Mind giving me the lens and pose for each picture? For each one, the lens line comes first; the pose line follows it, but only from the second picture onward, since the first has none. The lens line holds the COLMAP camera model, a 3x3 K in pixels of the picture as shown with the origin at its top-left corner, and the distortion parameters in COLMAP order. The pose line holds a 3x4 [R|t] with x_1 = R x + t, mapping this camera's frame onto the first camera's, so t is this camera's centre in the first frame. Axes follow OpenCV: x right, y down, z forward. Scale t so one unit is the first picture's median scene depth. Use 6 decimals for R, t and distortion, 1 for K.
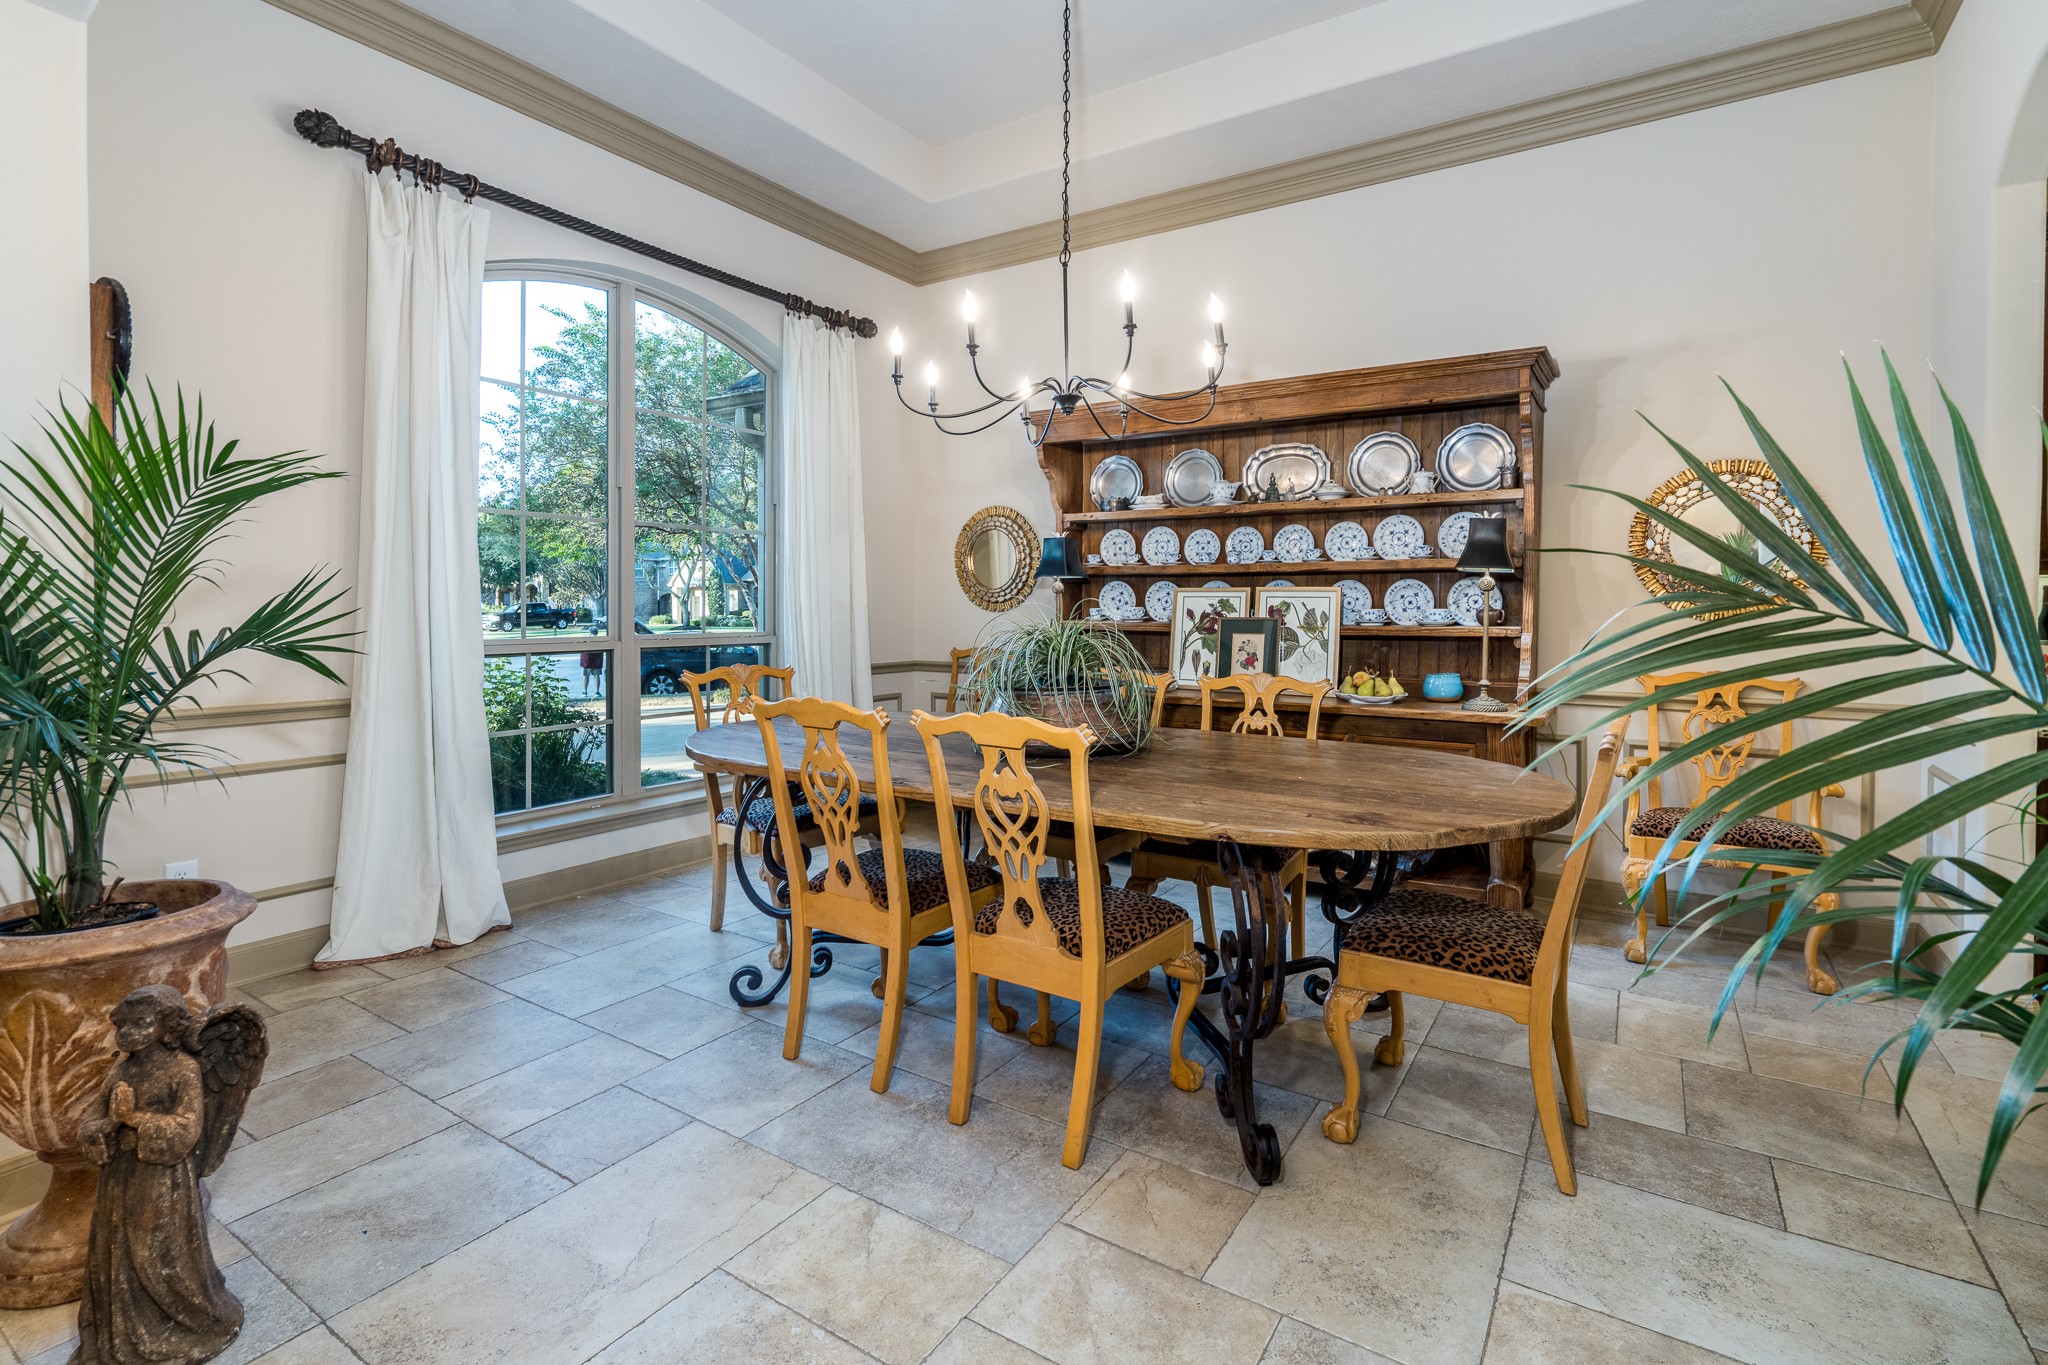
lens RADIAL K [[944.8, 0, 1031.2], [0, 944.8, 630.8], [0, 0, 1]] dist [-0.003852, 0.000412]
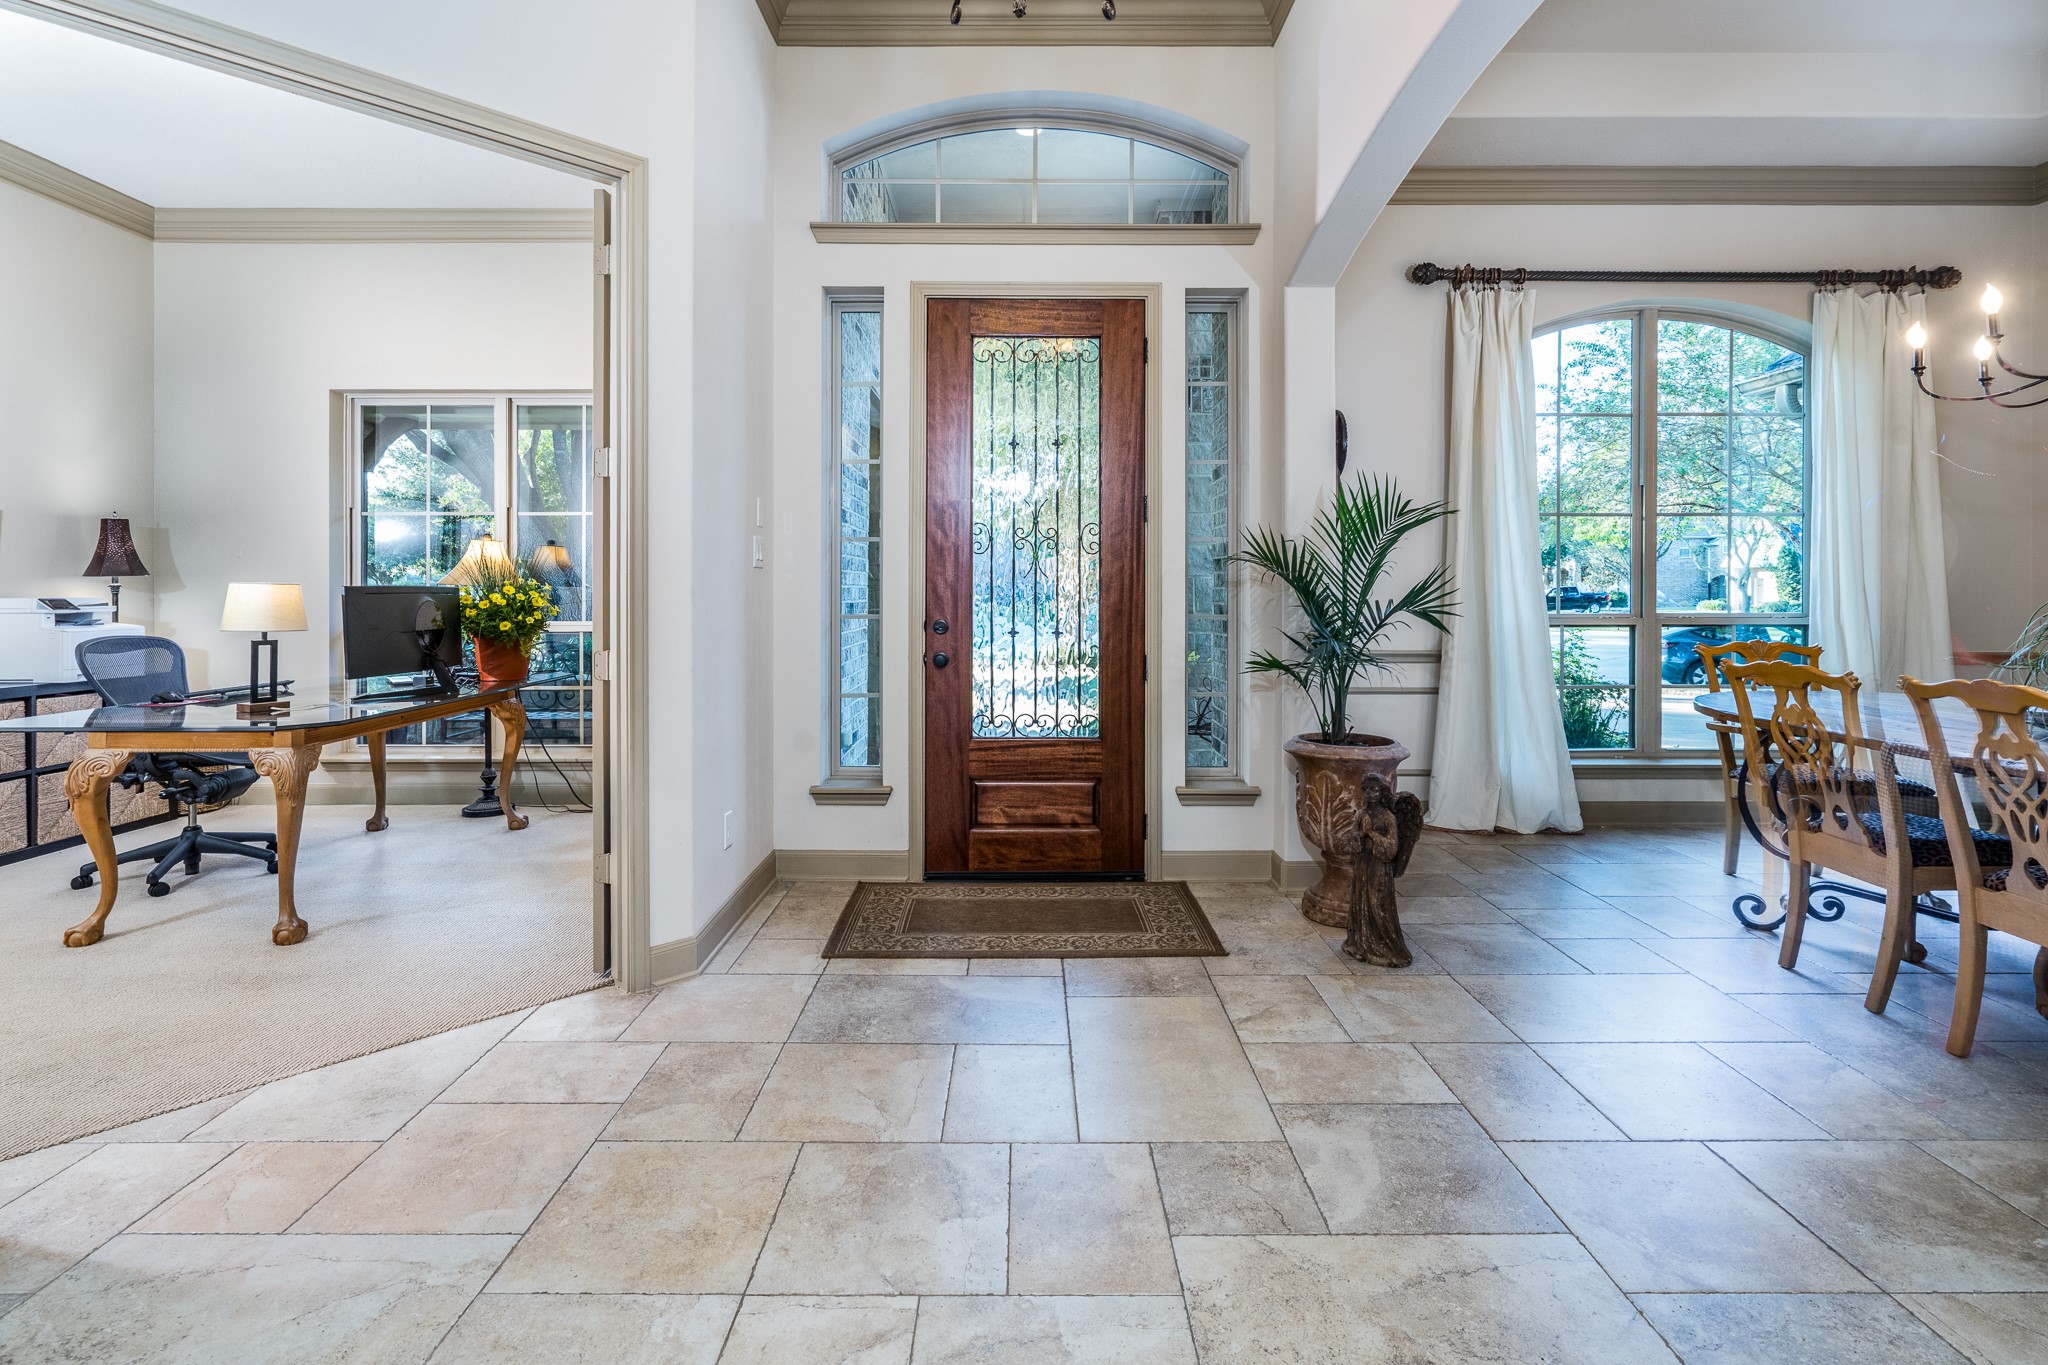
lens RADIAL K [[972.5, 0, 1021.9], [0, 972.5, 586.5], [0, 0, 1]] dist [-0.004366, 0.000219]
pose [[0.545077, -0.007357, -0.838354, 0.199229], [-0.018152, 0.999624, -0.020574, 0.015176], [0.838189, 0.026433, 0.544739, -0.386760]]
